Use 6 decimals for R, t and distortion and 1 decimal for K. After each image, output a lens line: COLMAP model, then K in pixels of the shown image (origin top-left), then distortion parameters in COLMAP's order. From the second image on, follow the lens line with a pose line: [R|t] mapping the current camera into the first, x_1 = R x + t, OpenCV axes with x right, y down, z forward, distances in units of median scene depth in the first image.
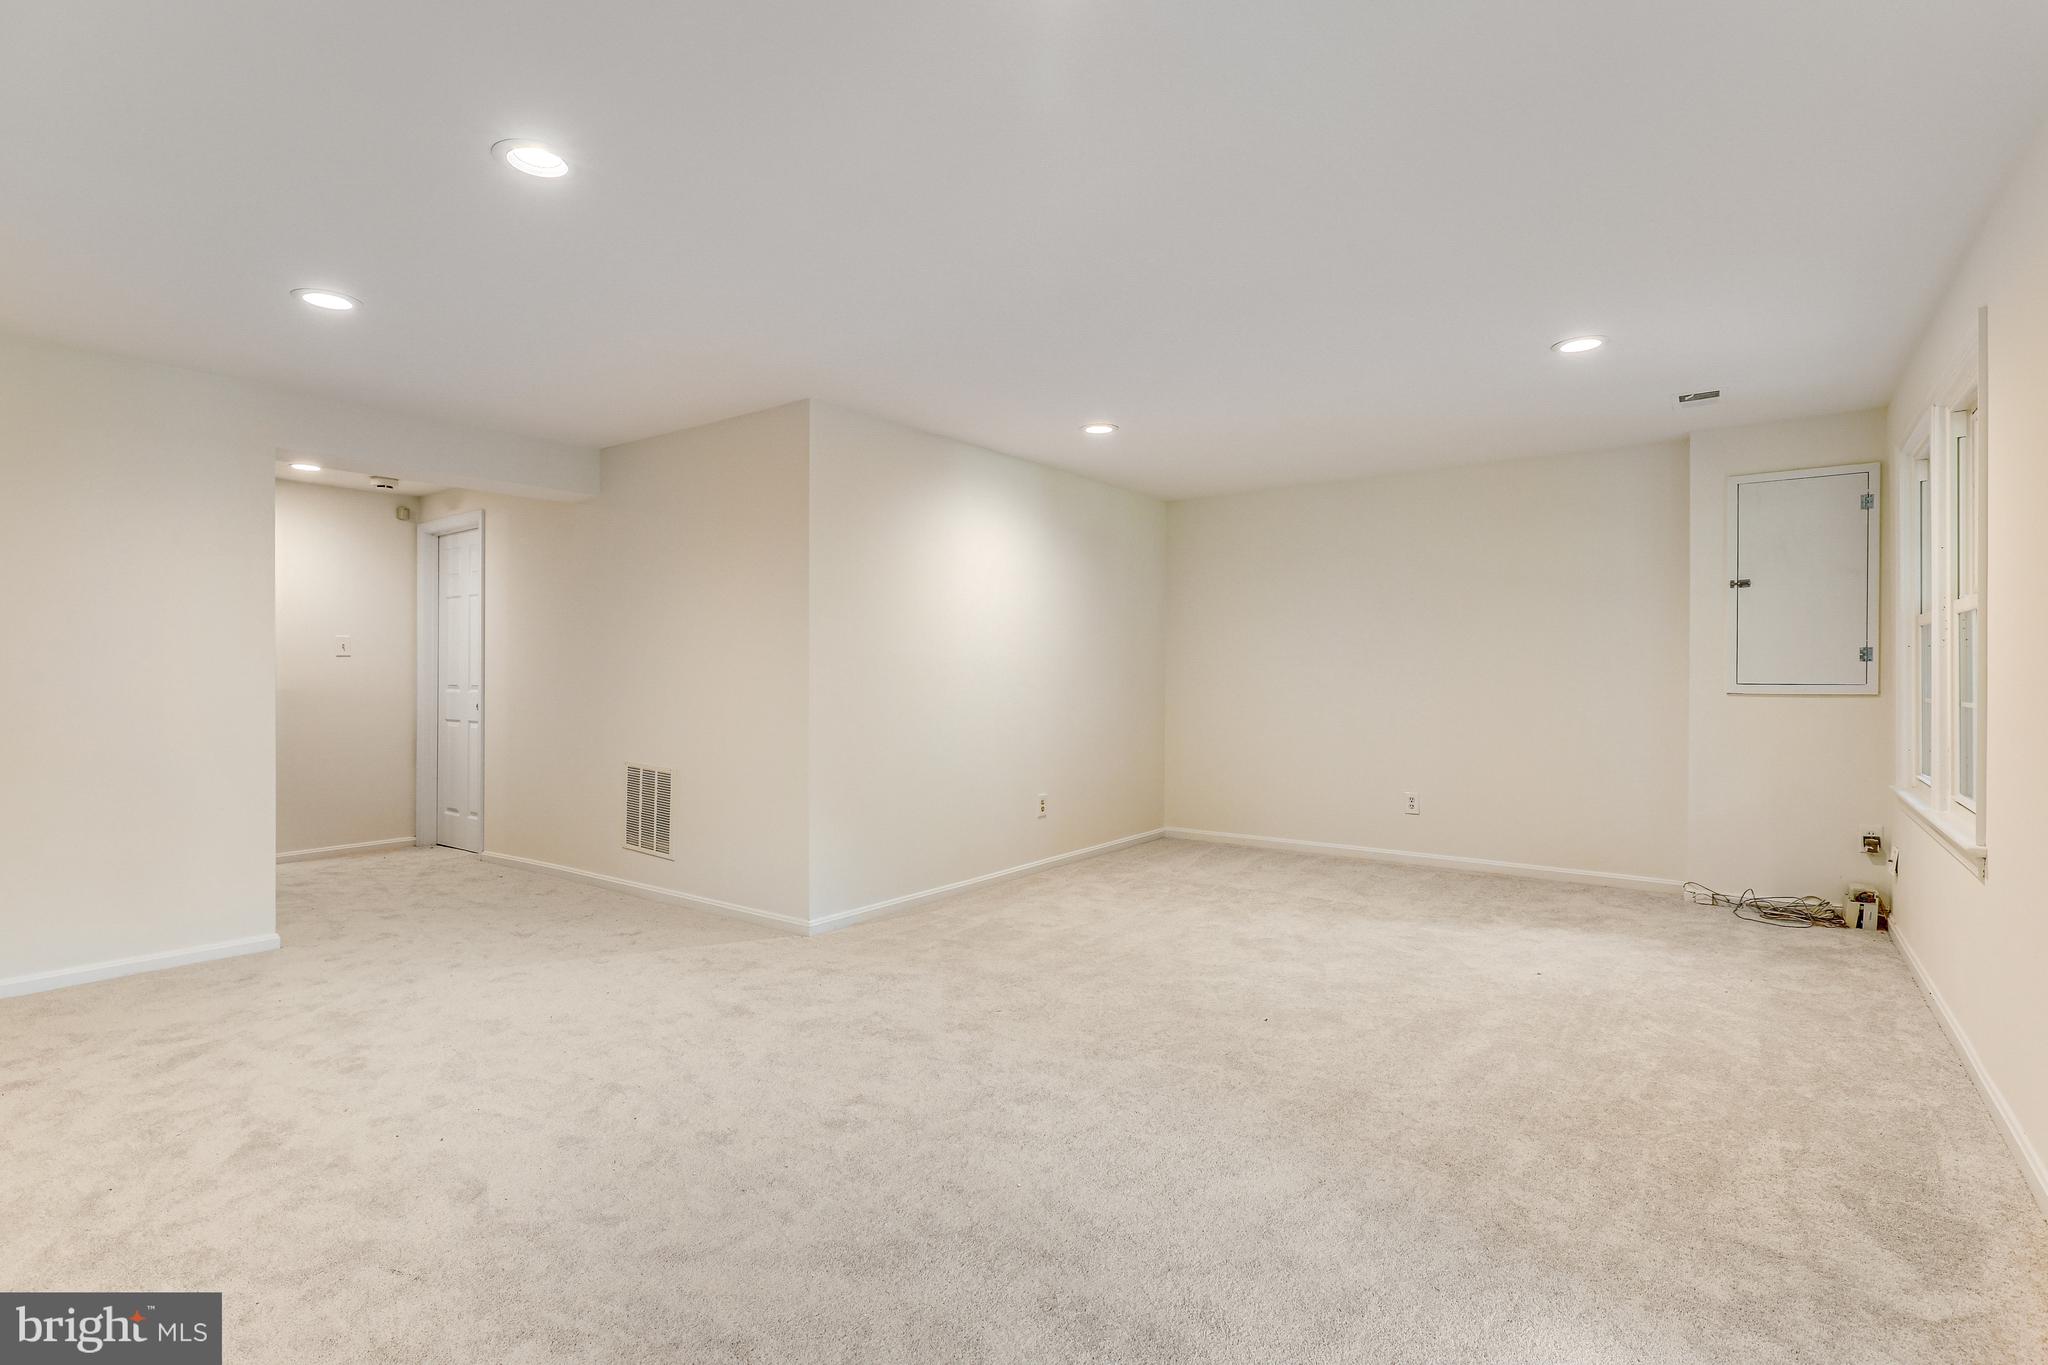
lens RADIAL K [[988.8, 0, 1022.2], [0, 988.8, 676.0], [0, 0, 1]] dist [0.002554, 0.000259]
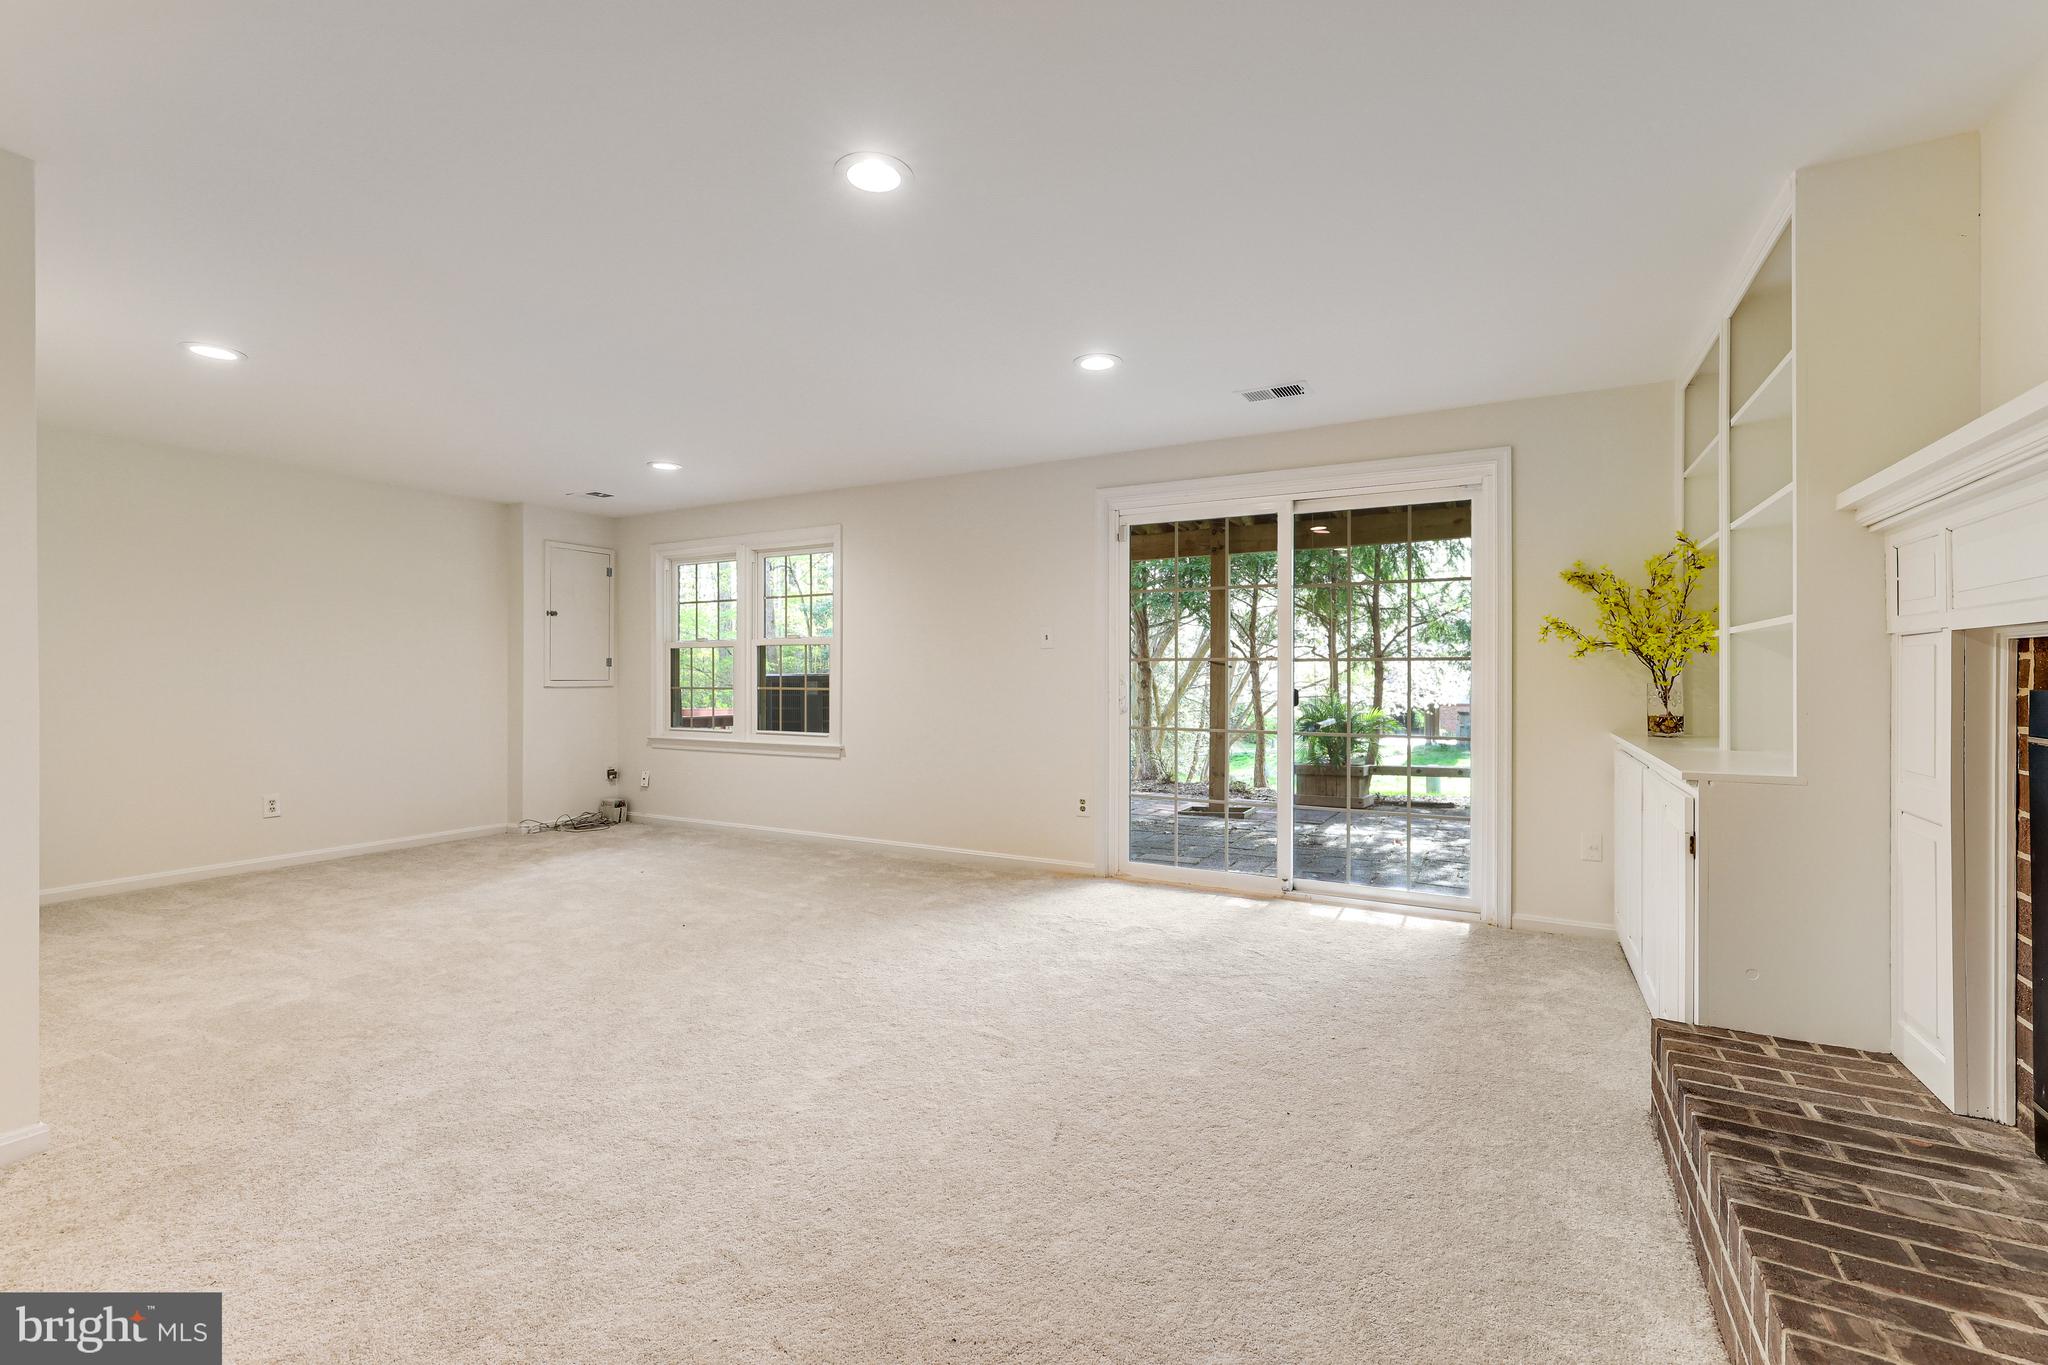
lens RADIAL K [[988.8, 0, 1022.2], [0, 988.8, 676.0], [0, 0, 1]] dist [0.002554, 0.000259]
pose [[-0.198996, 0.001599, 0.979999, -0.892543], [-0.001265, 0.999997, -0.001888, 0.003517], [-0.979999, -0.001615, -0.198993, 0.608630]]
